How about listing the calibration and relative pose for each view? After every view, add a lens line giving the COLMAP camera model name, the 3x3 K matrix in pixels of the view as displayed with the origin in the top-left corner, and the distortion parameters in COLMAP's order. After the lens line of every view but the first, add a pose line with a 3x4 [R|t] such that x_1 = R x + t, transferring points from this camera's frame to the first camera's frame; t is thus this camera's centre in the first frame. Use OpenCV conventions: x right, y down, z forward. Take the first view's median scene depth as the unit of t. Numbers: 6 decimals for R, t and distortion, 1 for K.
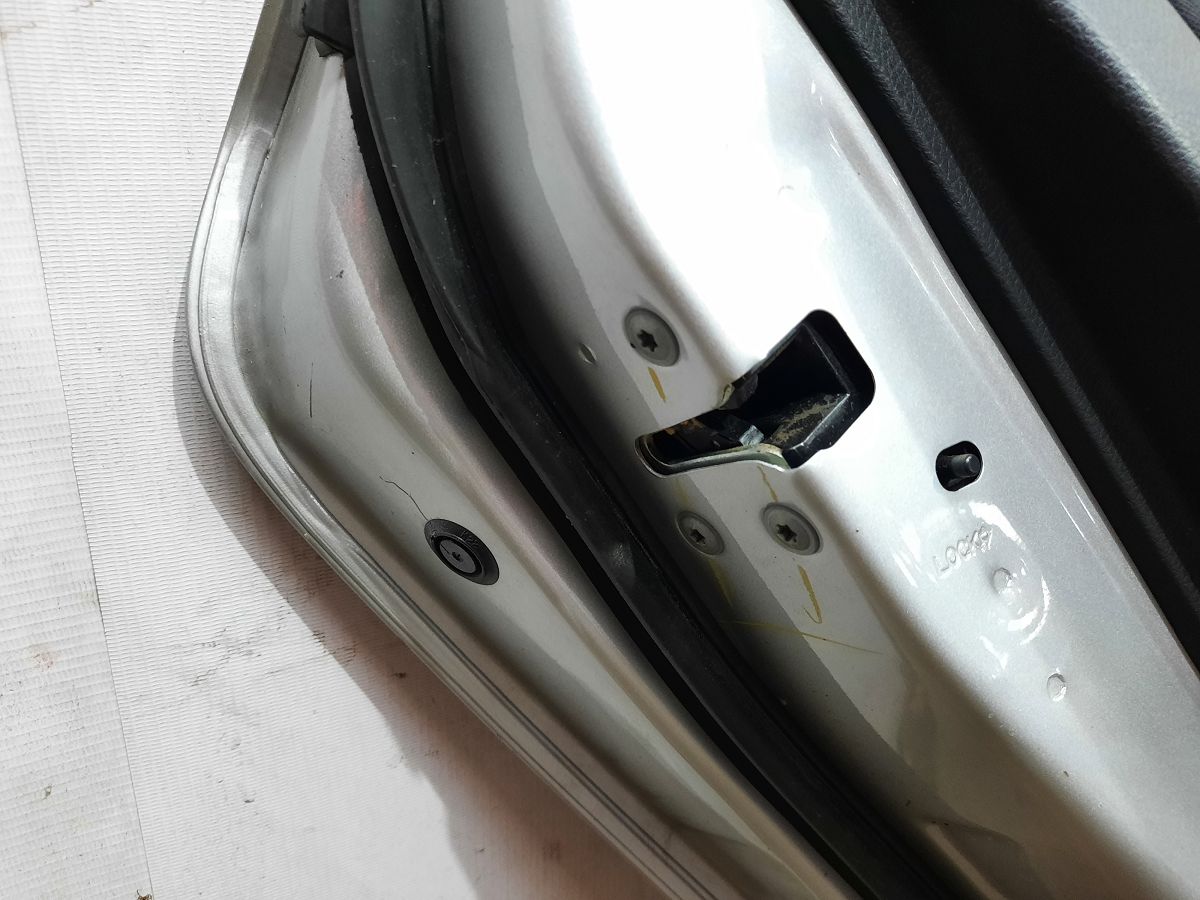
lens RADIAL K [[923.2, 0, 600.0], [0, 923.2, 450.0], [0, 0, 1]] dist [0.012529, 0.003165]
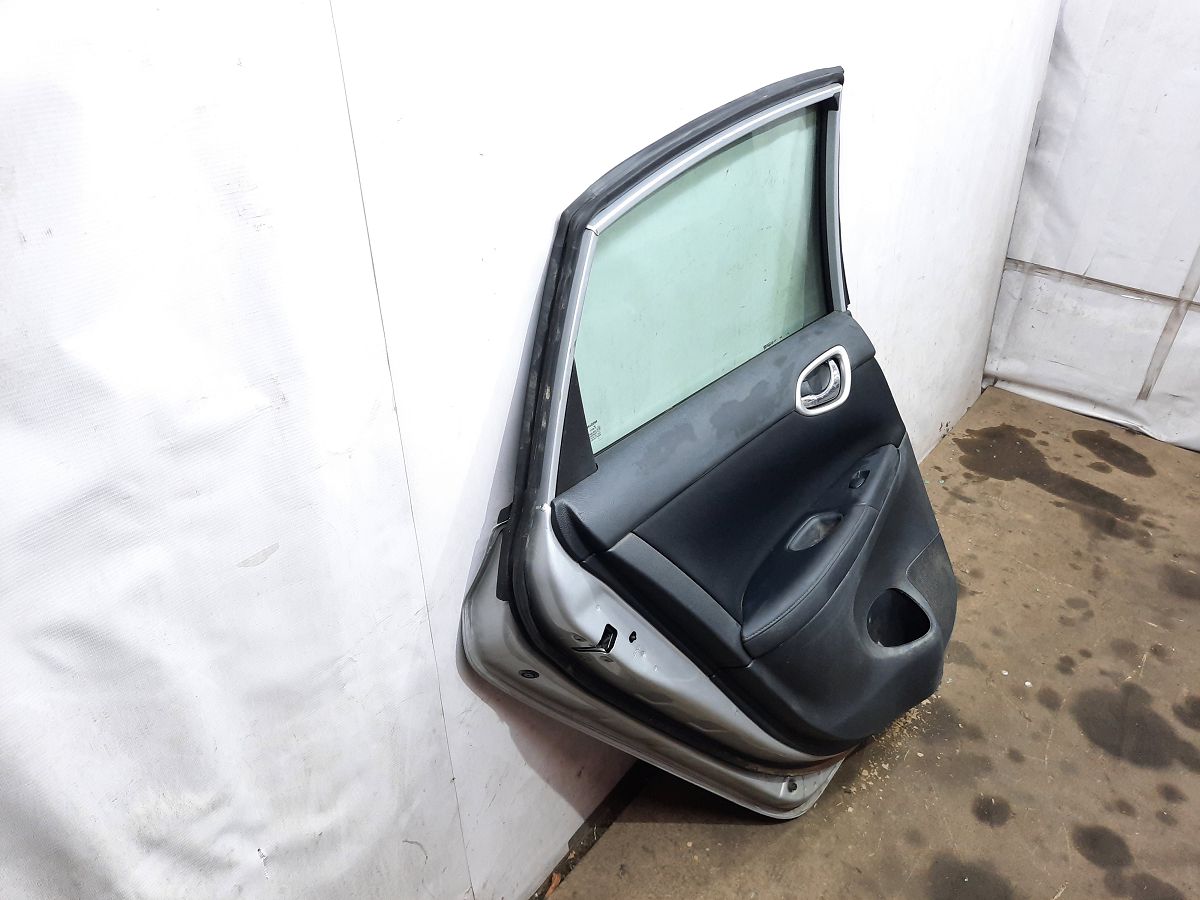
lens RADIAL K [[923.2, 0, 600.0], [0, 923.2, 450.0], [0, 0, 1]] dist [0.012529, 0.003165]
pose [[0.881833, -0.242087, 0.404678, -1.474677], [0.148162, 0.956946, 0.249606, -2.098312], [-0.447681, -0.160153, 0.879734, -3.025438]]
